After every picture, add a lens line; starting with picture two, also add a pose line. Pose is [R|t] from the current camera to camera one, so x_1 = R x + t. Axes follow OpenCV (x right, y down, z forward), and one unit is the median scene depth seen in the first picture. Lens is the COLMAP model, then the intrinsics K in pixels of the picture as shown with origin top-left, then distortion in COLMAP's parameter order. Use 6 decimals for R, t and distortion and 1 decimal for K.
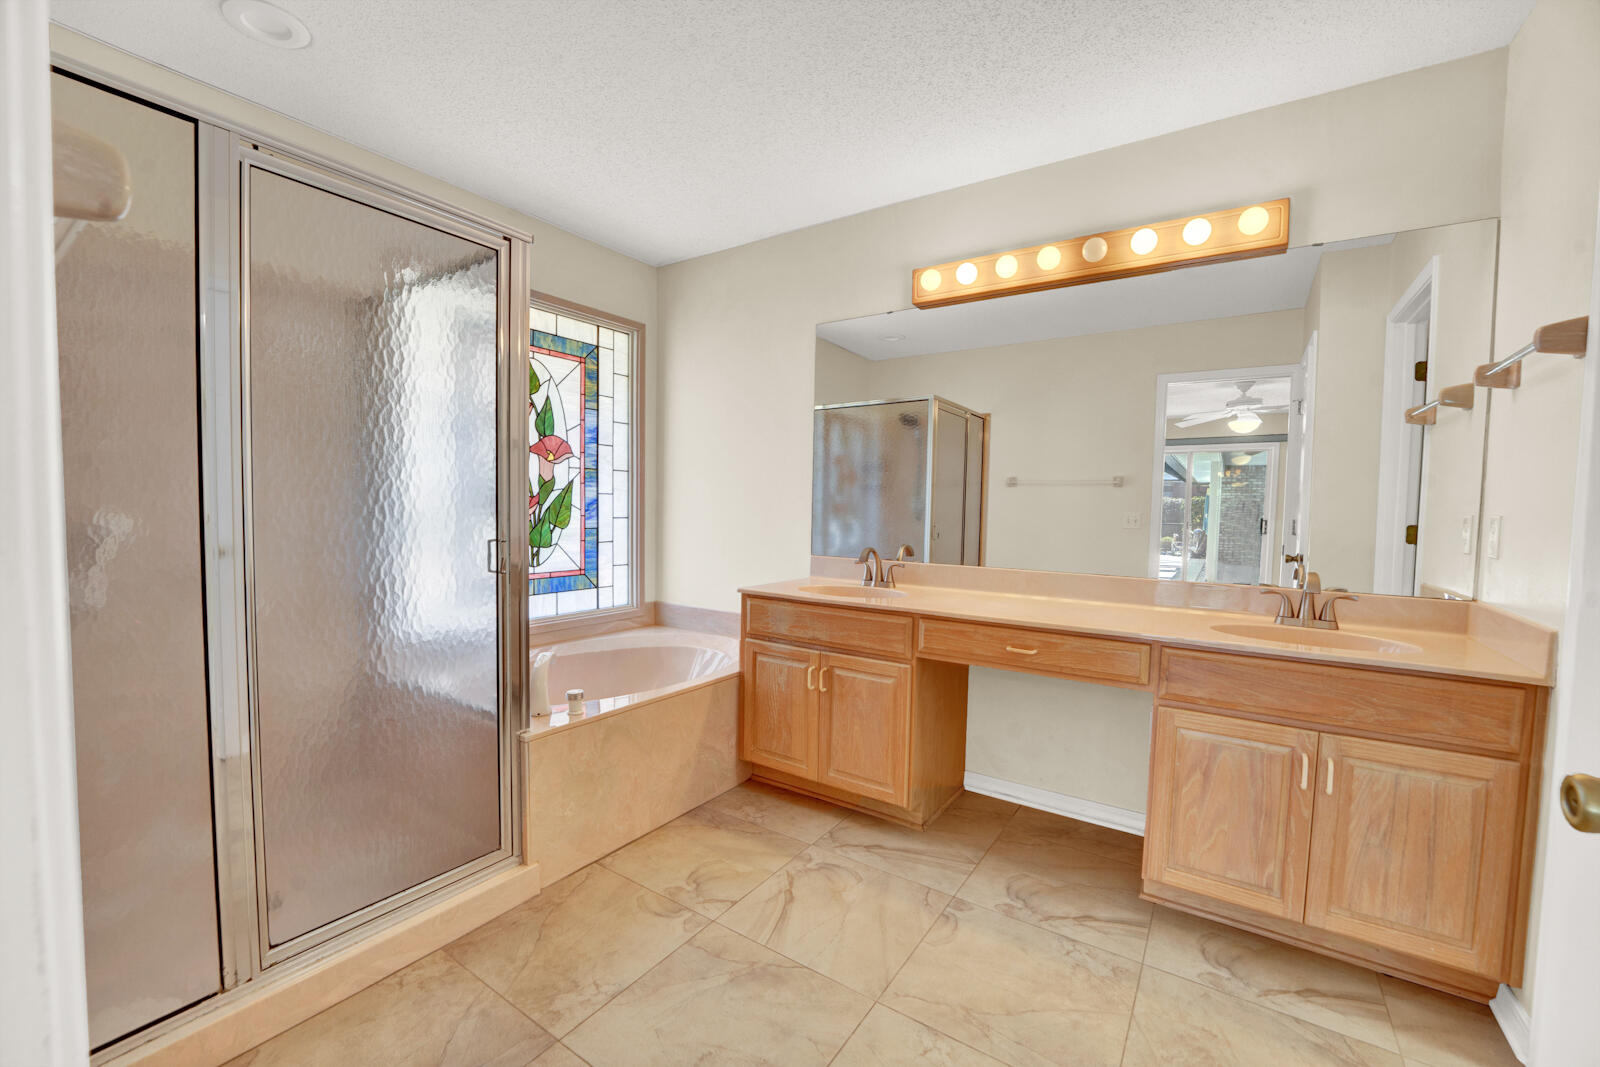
lens RADIAL K [[656.9, 0, 787.6], [0, 656.9, 541.8], [0, 0, 1]] dist [-0.031005, 0.004100]
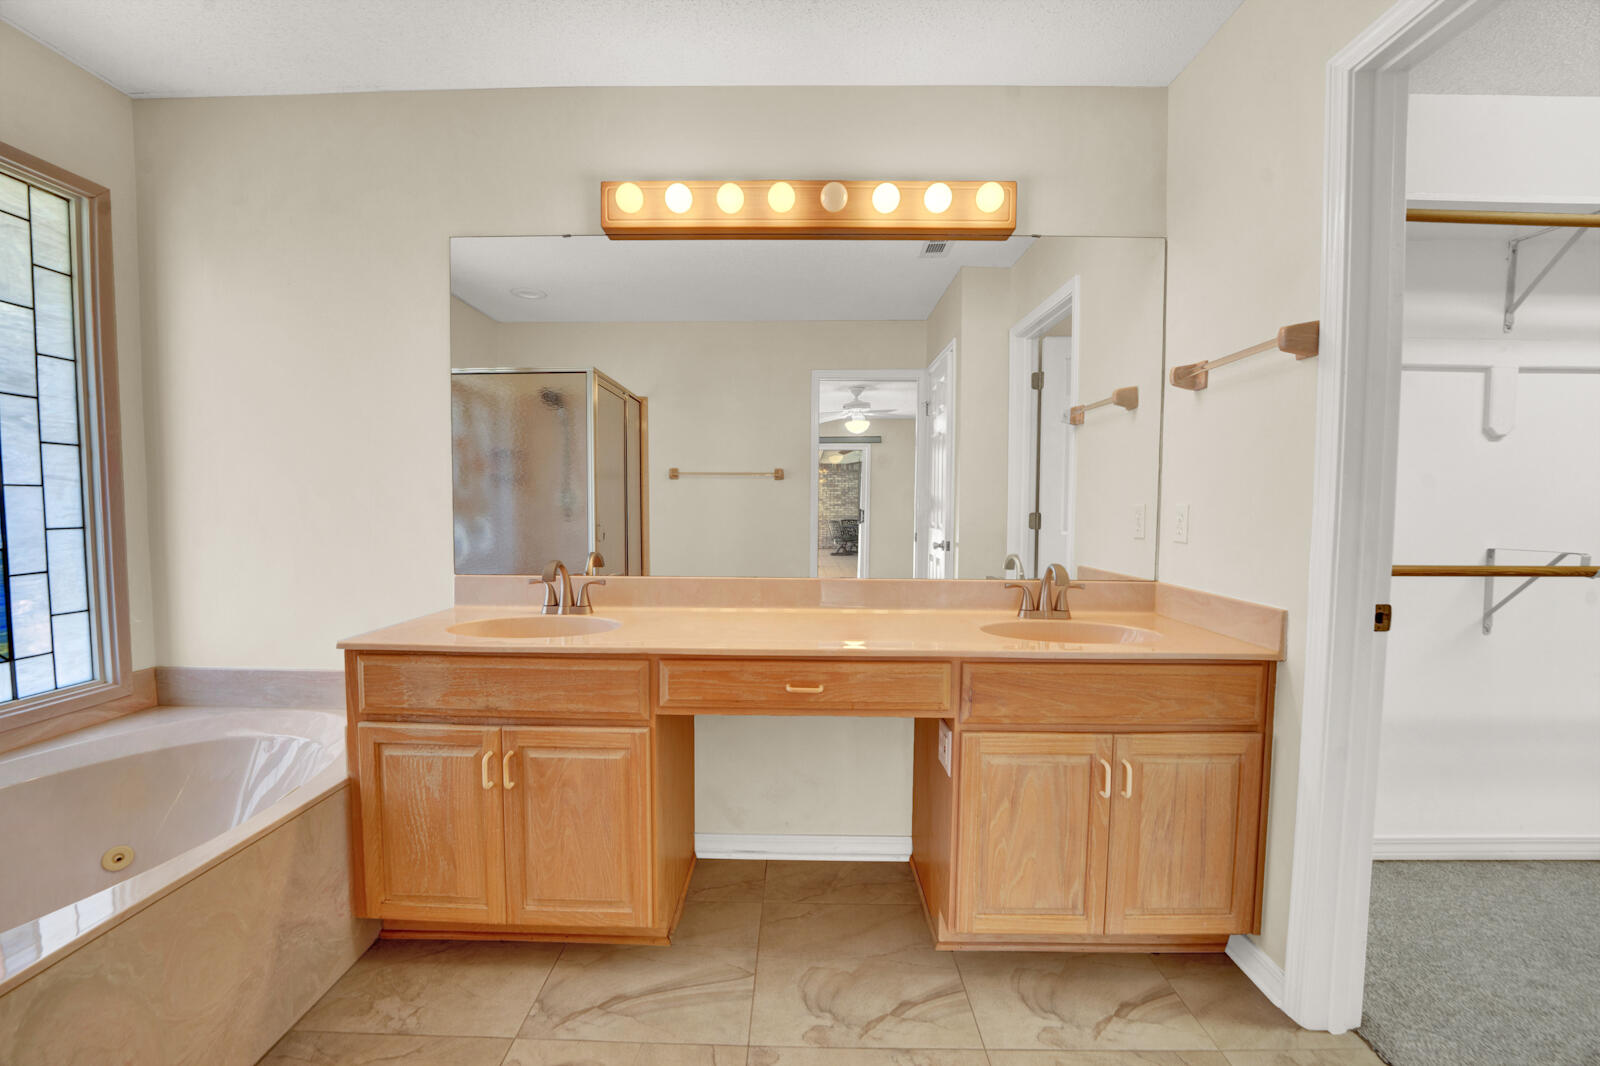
lens RADIAL K [[651.4, 0, 792.8], [0, 651.4, 540.8], [0, 0, 1]] dist [-0.034300, 0.005998]
pose [[0.829242, -0.043052, 0.557229, -0.056167], [0.038891, 0.999057, 0.019312, -0.017610], [-0.557535, 0.005657, 0.830134, 0.299811]]
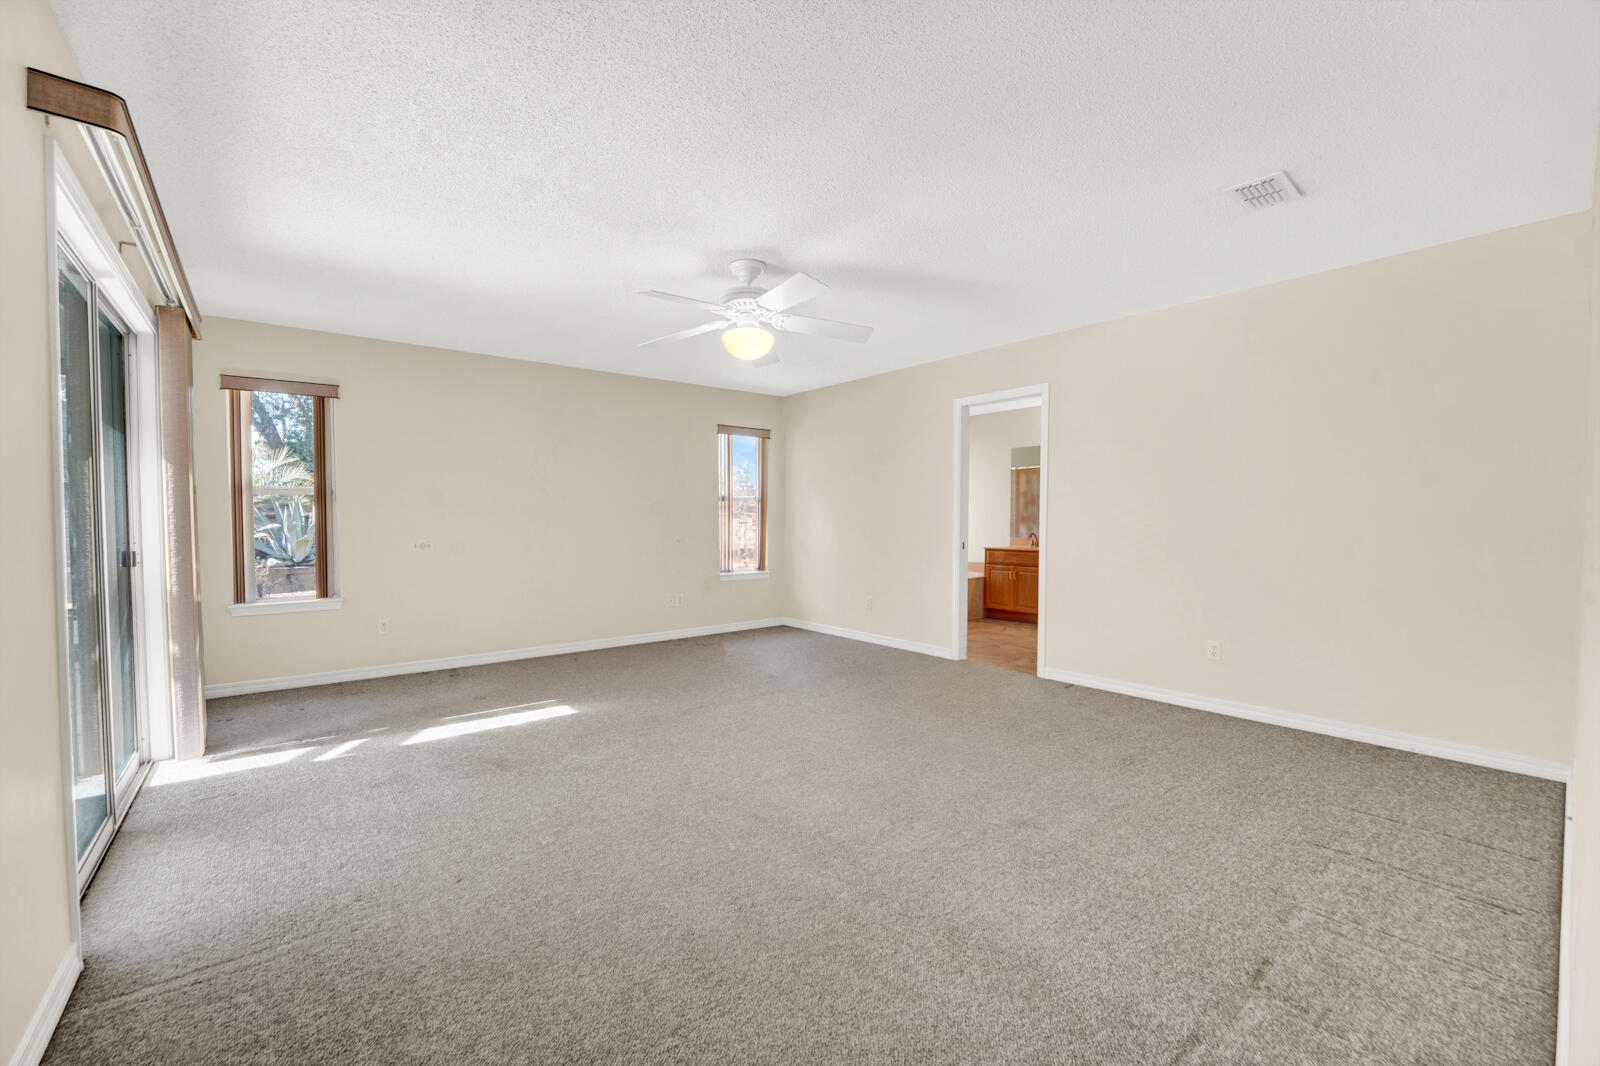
lens RADIAL K [[650.5, 0, 792.2], [0, 650.5, 542.5], [0, 0, 1]] dist [-0.031435, 0.003556]
pose [[0.960039, -0.004191, -0.279834, -0.090738], [-0.001691, 0.999783, -0.020773, 0.118338], [0.279860, 0.020416, 0.959824, -2.046485]]
